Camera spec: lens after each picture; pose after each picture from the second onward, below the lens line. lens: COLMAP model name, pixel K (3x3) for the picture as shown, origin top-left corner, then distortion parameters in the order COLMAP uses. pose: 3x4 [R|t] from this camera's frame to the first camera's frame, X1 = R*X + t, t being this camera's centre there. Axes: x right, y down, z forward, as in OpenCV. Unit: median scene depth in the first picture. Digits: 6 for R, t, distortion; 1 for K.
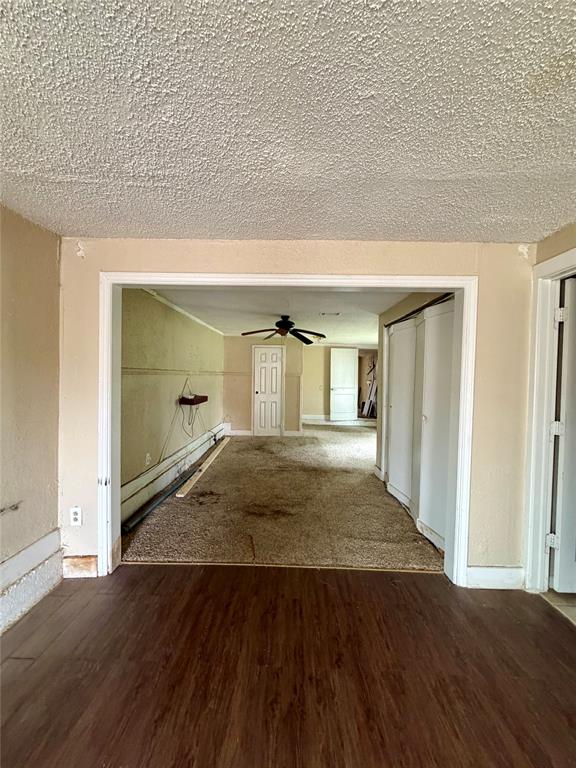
lens RADIAL K [[307.0, 0, 285.9], [0, 307.0, 385.2], [0, 0, 1]] dist [0.001284, 0.000136]
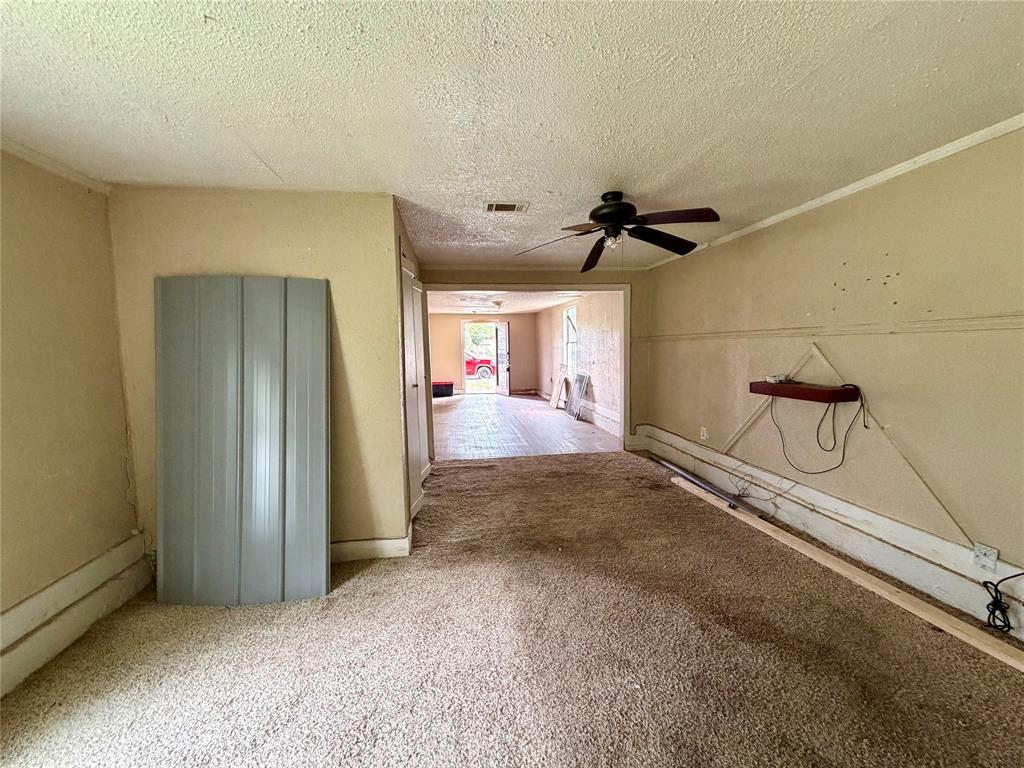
lens RADIAL K [[409.4, 0, 509.3], [0, 409.4, 383.2], [0, 0, 1]] dist [0.001284, 0.000136]
pose [[-0.985597, 0.013653, -0.168560, 0.202444], [-0.005795, 0.993424, 0.114349, -0.026208], [0.169013, 0.113678, -0.979036, 1.326225]]
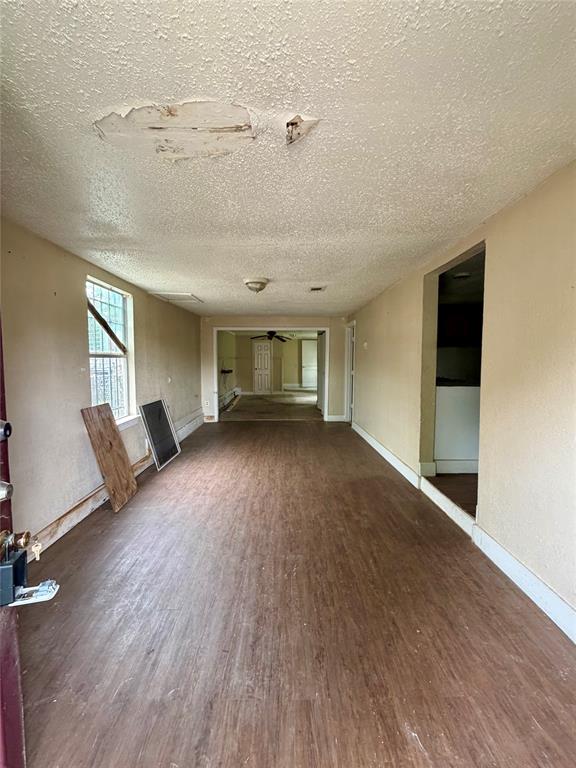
lens RADIAL K [[307.0, 0, 285.3], [0, 307.0, 382.0], [0, 0, 1]] dist [0.001284, 0.000136]
pose [[0.999252, -0.019023, 0.033673, 0.008944], [0.017562, 0.998913, 0.043178, 0.032361], [-0.034458, -0.042555, 0.998500, -0.885754]]
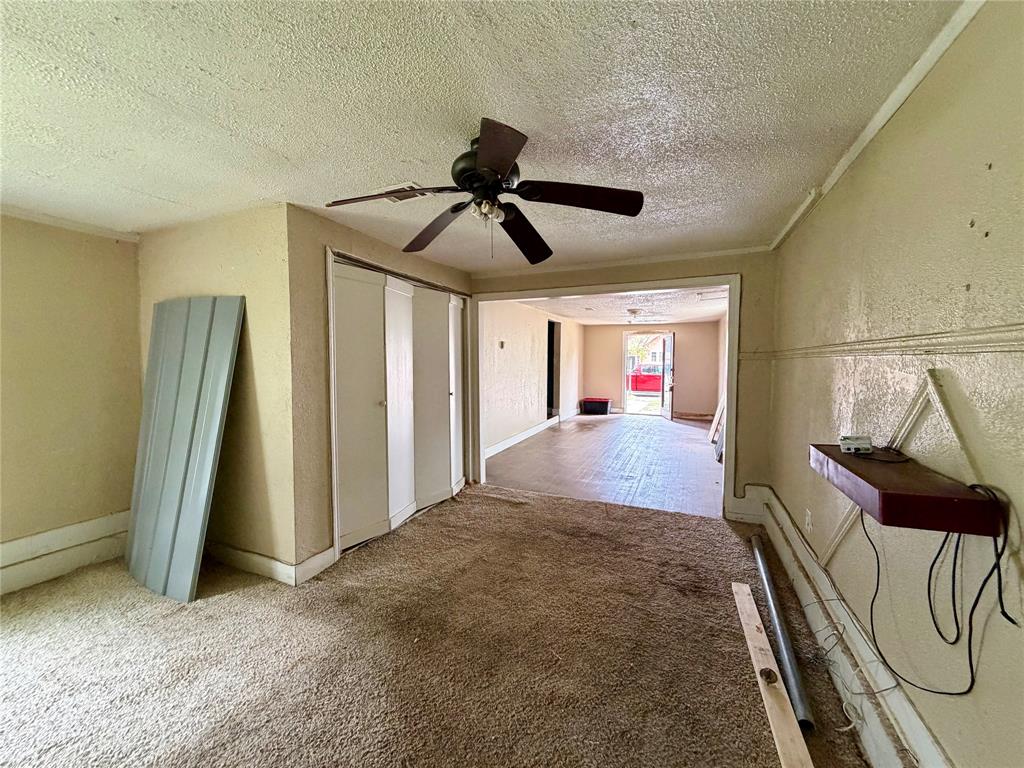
lens RADIAL K [[409.4, 0, 509.4], [0, 409.4, 383.9], [0, 0, 1]] dist [0.001284, 0.000136]
pose [[-0.928179, -0.039701, 0.370010, -0.146287], [-0.006998, 0.995979, 0.089311, -0.030960], [-0.372068, 0.080308, -0.924725, 1.160783]]
